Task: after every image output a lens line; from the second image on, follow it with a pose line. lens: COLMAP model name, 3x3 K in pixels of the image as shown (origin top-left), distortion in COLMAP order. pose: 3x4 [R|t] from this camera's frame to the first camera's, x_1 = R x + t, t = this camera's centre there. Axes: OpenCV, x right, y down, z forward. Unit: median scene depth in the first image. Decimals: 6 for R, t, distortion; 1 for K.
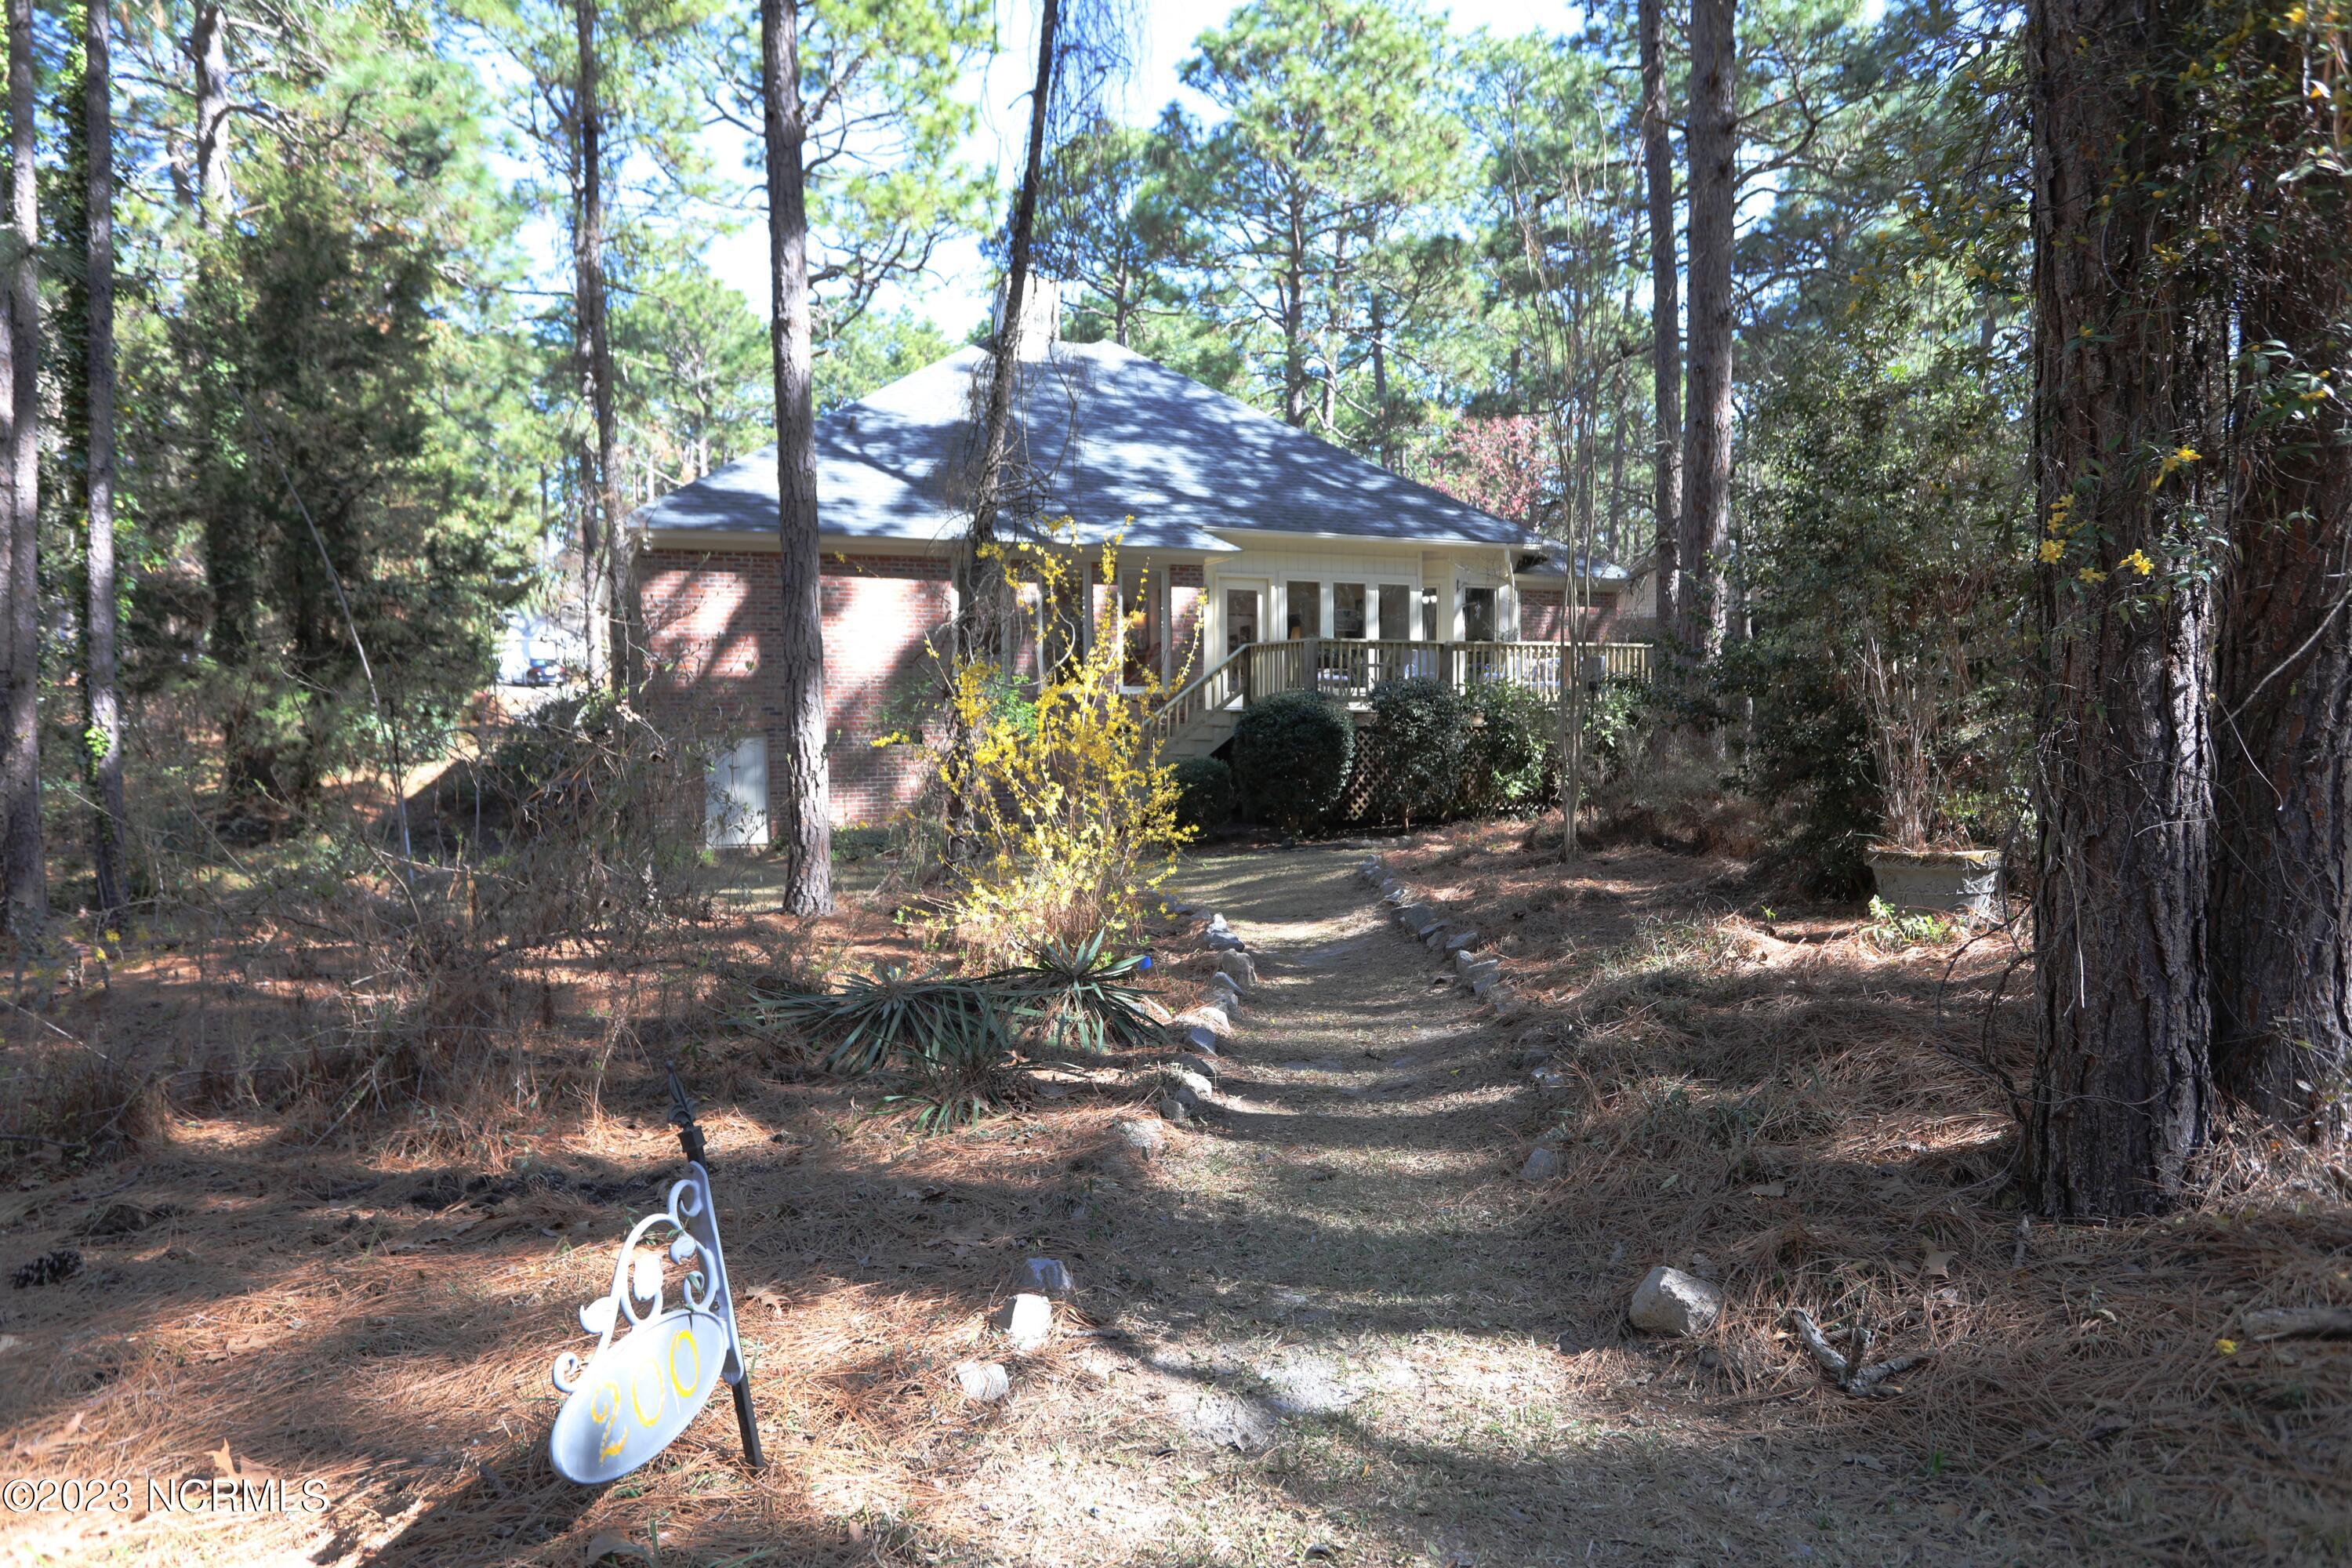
lens RADIAL K [[1354.5, 0, 1176.0], [0, 1354.5, 784.0], [0, 0, 1]] dist [-0.058738, -0.000297]
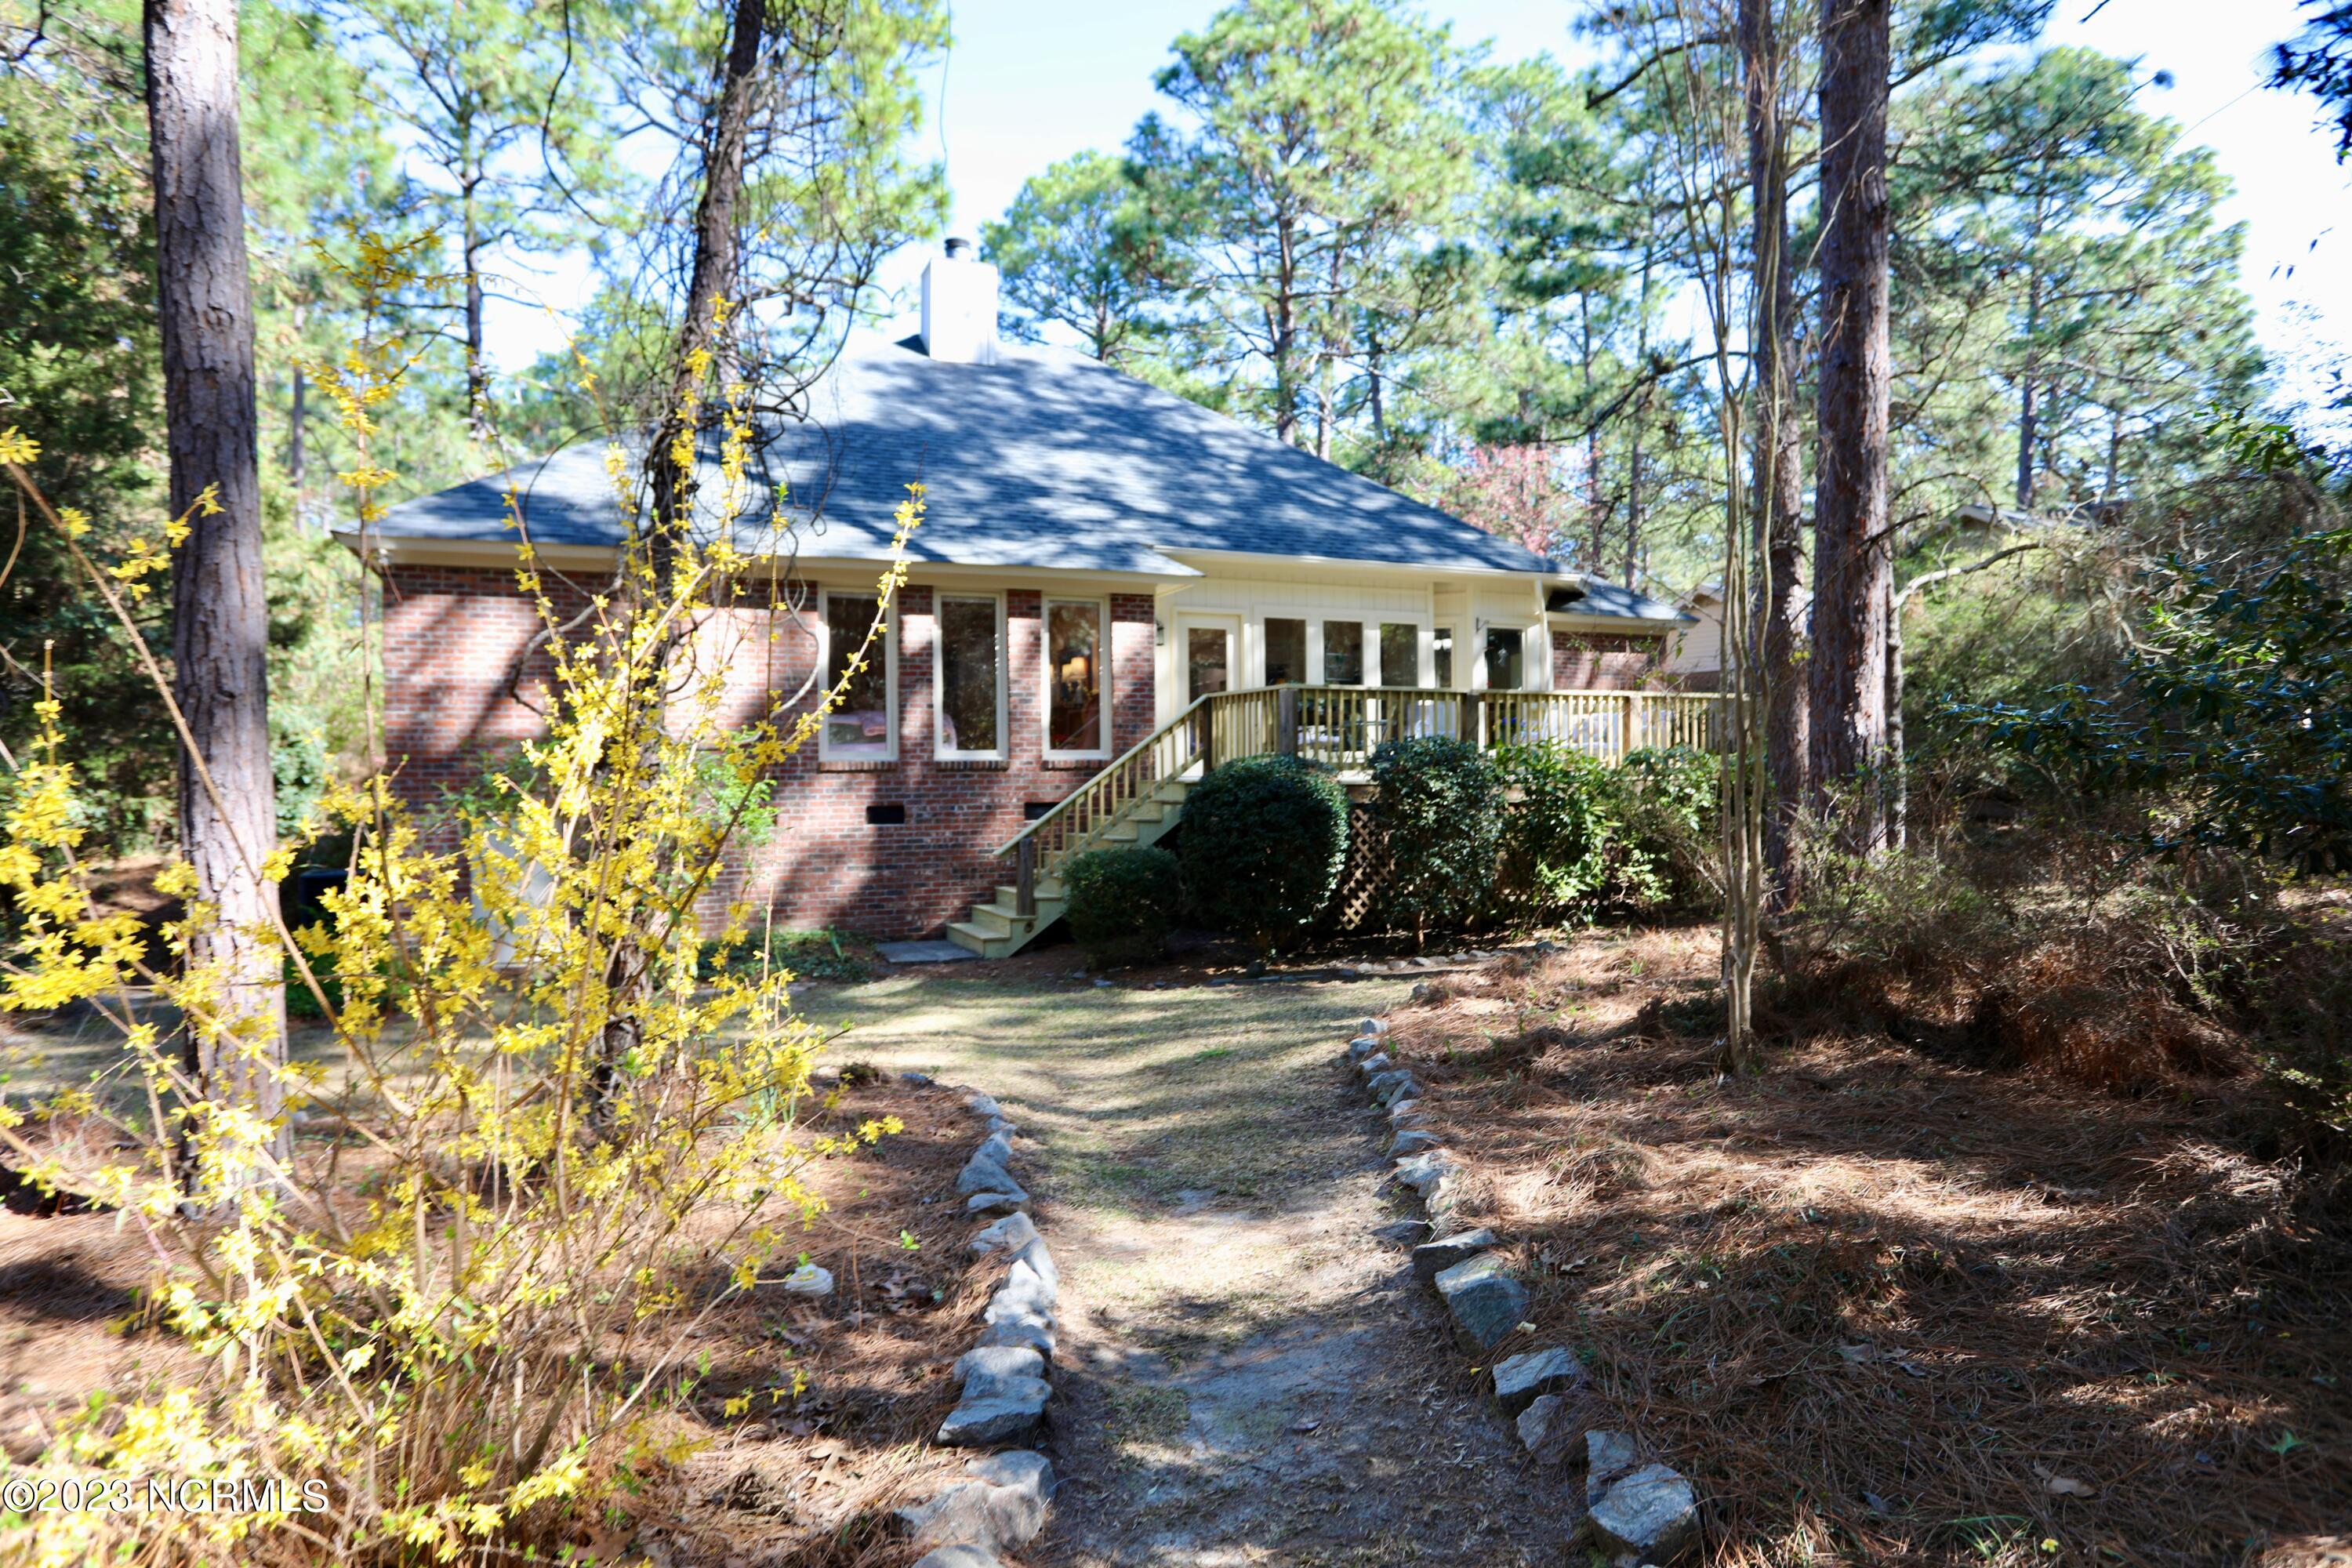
lens RADIAL K [[1325.4, 0, 1176.0], [0, 1325.4, 784.0], [0, 0, 1]] dist [-0.060370, 0.000533]
pose [[0.999992, -0.001001, -0.003997, 0.032585], [0.000806, 0.998819, -0.048574, -0.014600], [0.004041, 0.048571, 0.998812, 0.222347]]
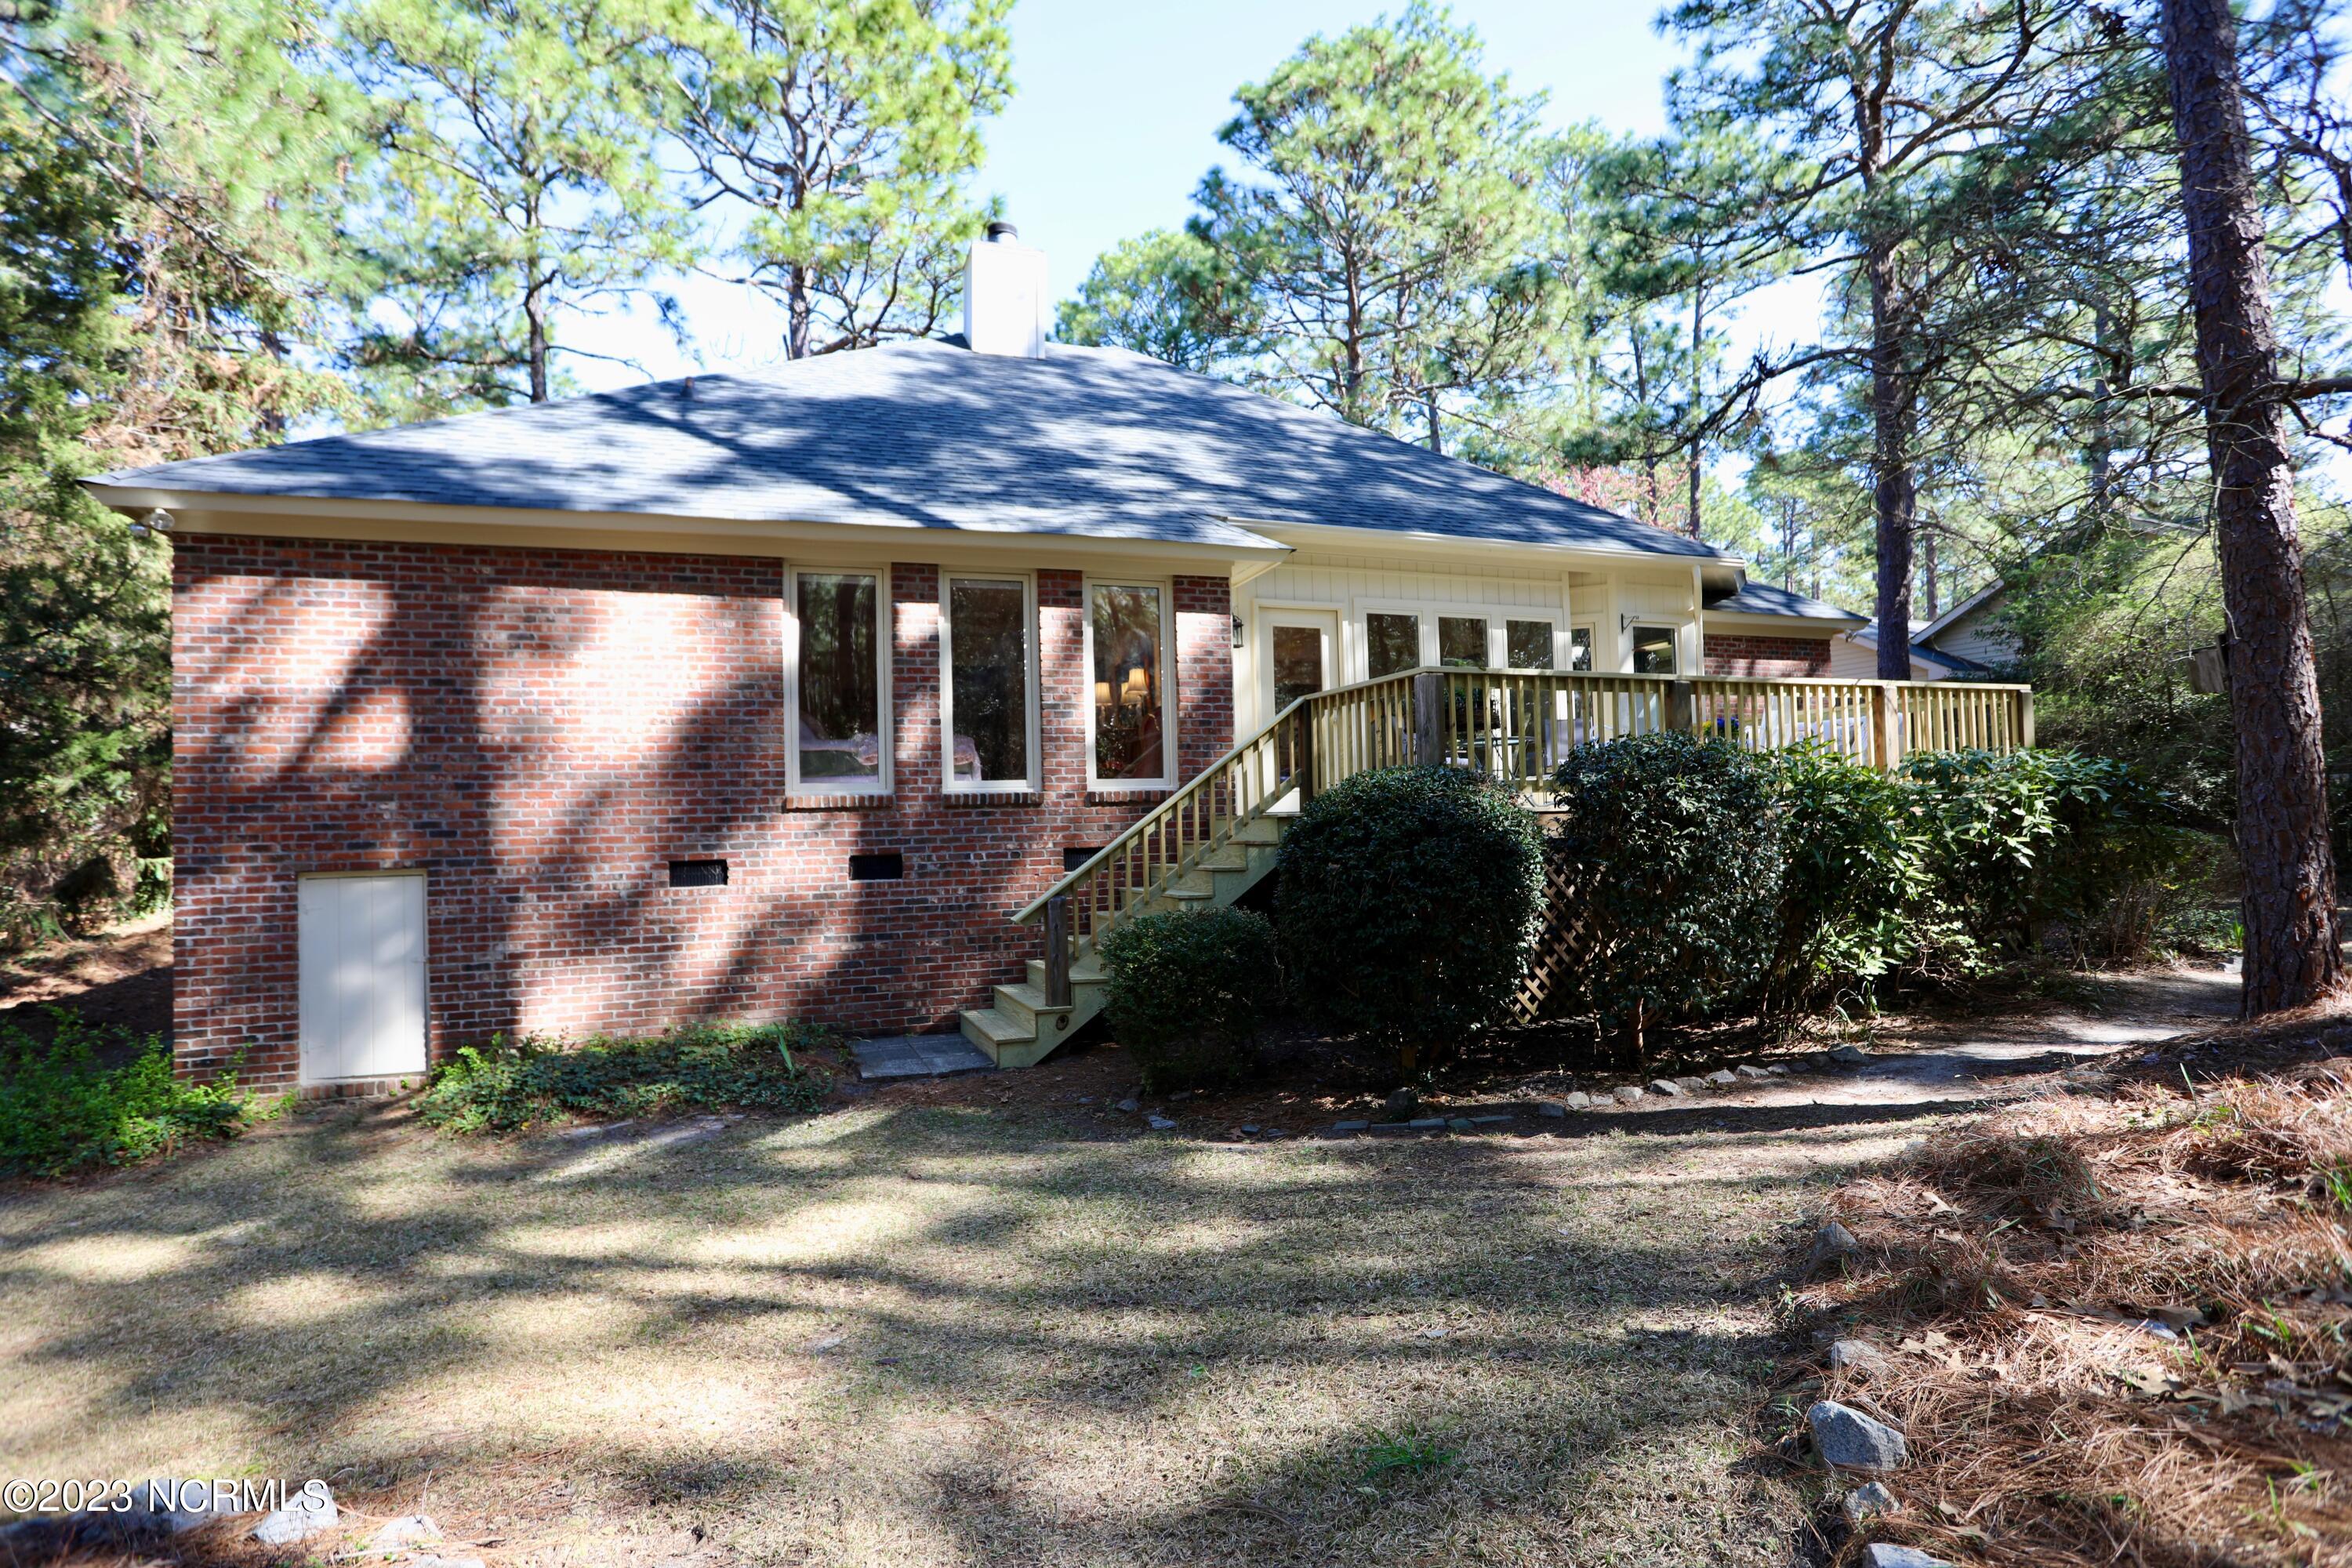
lens RADIAL K [[1142.3, 0, 1172.4], [0, 1142.3, 785.6], [0, 0, 1]] dist [-0.085946, 0.045286]
pose [[0.997164, -0.021485, -0.072125, 0.027134], [0.014771, 0.995616, -0.092366, -0.020504], [0.073794, 0.091038, 0.993110, 0.457558]]
